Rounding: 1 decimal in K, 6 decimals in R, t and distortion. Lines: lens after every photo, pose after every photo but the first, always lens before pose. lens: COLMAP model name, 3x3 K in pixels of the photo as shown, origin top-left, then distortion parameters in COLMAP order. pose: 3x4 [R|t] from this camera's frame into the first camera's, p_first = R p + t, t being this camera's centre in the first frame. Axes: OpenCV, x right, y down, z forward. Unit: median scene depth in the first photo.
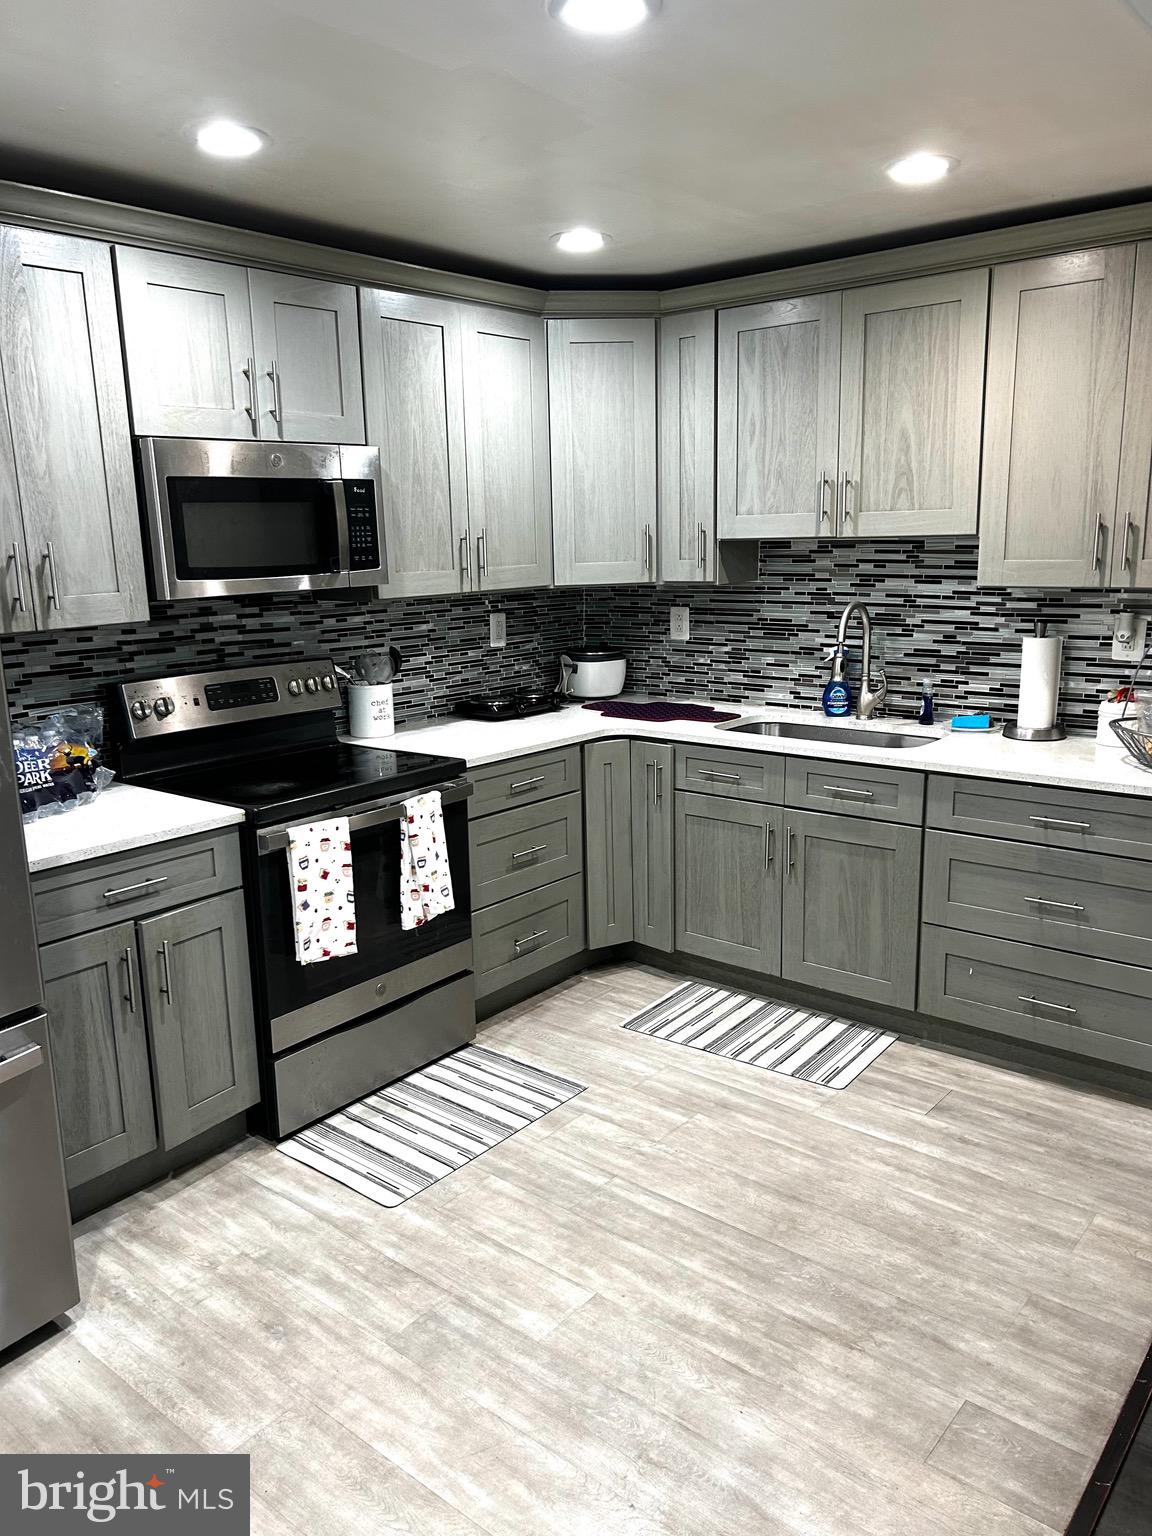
lens RADIAL K [[1161.5, 0, 576.0], [0, 1161.5, 768.0], [0, 0, 1]] dist [0.062969, -0.001720]
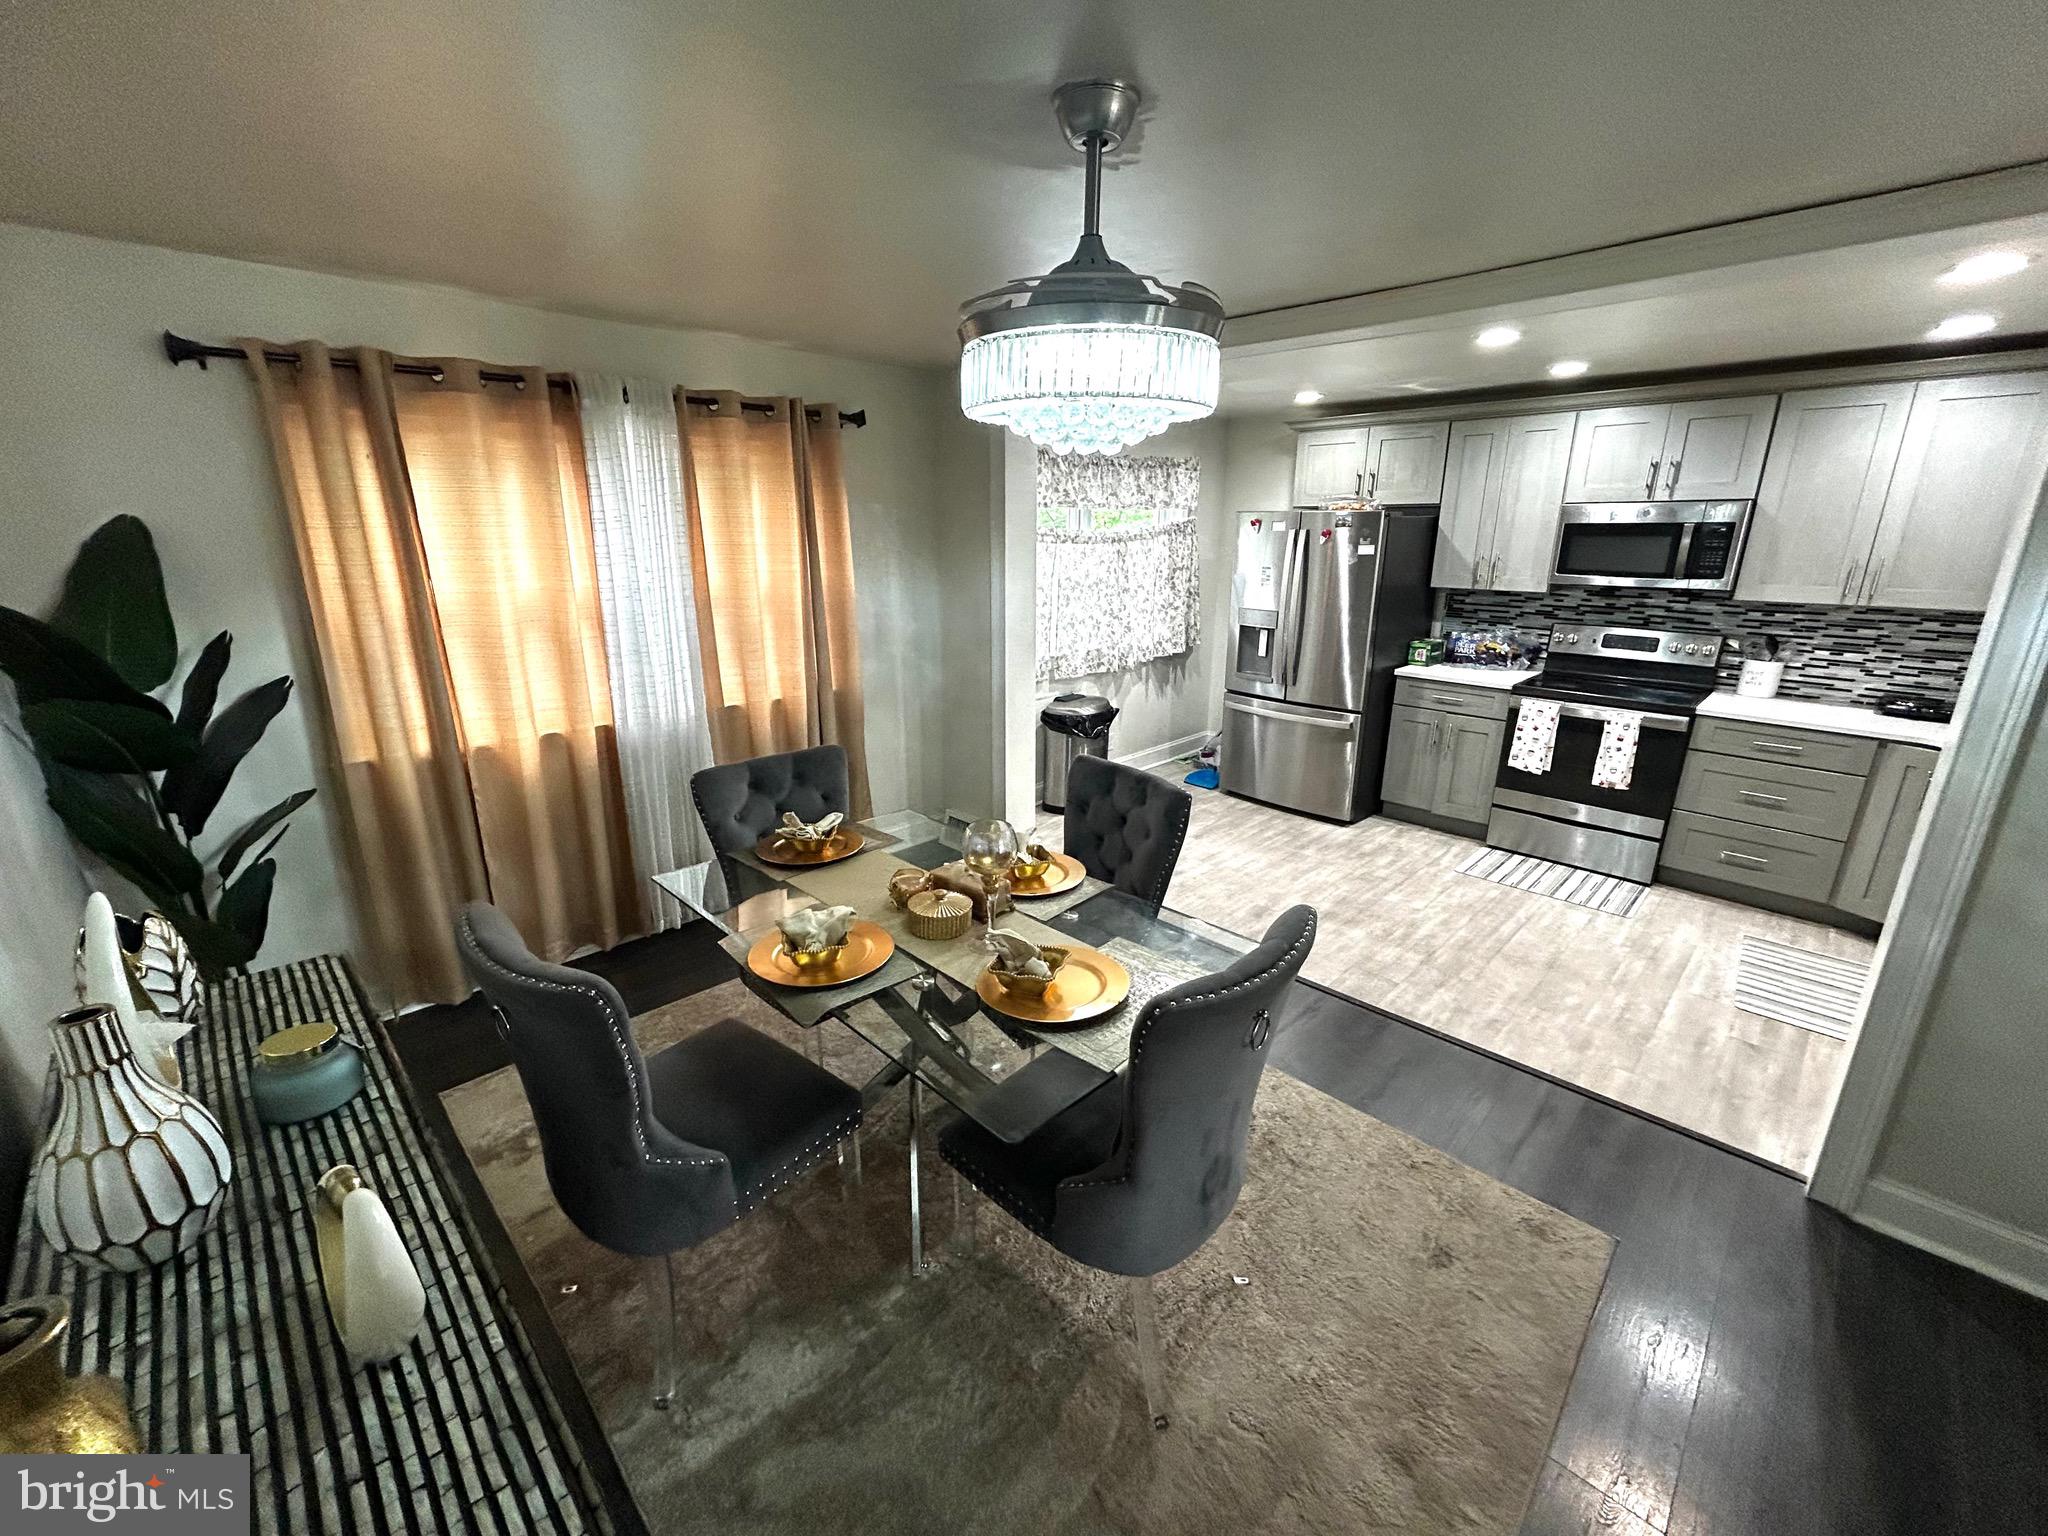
lens RADIAL K [[830.0, 0, 1034.8], [0, 830.0, 778.0], [0, 0, 1]] dist [-0.000248, 0.000334]
pose [[-0.111366, 0.298921, -0.947757, 1.177266], [-0.205784, 0.926083, 0.316265, -0.095449], [0.972240, 0.230254, -0.041621, 0.244924]]
